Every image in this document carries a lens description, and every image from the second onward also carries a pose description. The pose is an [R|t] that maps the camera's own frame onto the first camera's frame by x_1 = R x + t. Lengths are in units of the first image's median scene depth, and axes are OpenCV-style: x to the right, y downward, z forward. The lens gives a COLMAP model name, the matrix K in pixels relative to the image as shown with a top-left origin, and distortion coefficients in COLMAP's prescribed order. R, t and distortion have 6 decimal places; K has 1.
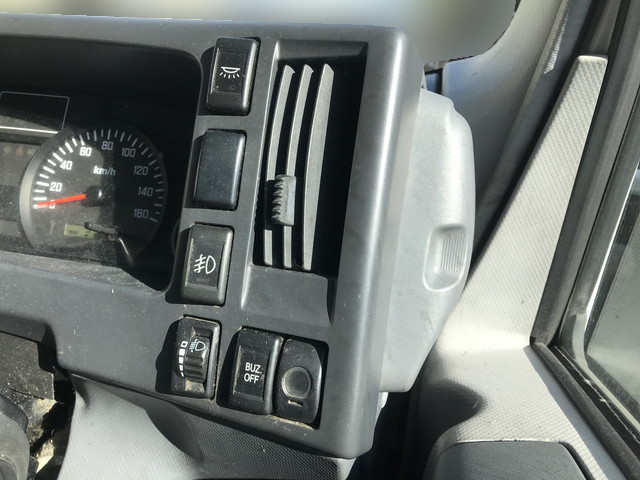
lens RADIAL K [[519.5, 0, 320.9], [0, 519.5, 241.1], [0, 0, 1]] dist [0.039192, -0.019704]
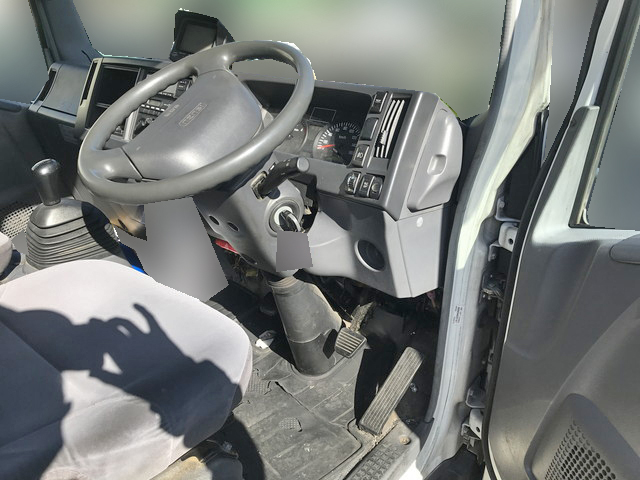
lens RADIAL K [[519.5, 0, 319.5], [0, 519.5, 238.7], [0, 0, 1]] dist [0.039192, -0.019704]
pose [[0.881361, 0.158131, -0.445193, 1.113233], [-0.195011, 0.980067, -0.037953, 0.737233], [0.430317, 0.120267, 0.894630, -2.036007]]
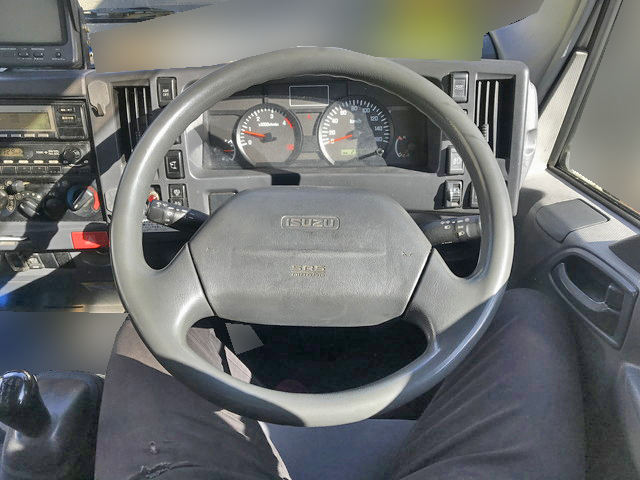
lens RADIAL K [[519.5, 0, 320.2], [0, 519.5, 239.6], [0, 0, 1]] dist [0.039192, -0.019704]
pose [[0.974325, -0.189517, 0.121552, -1.292920], [0.146297, 0.943277, 0.298036, -0.475119], [-0.171140, -0.272601, 0.946784, -1.554203]]
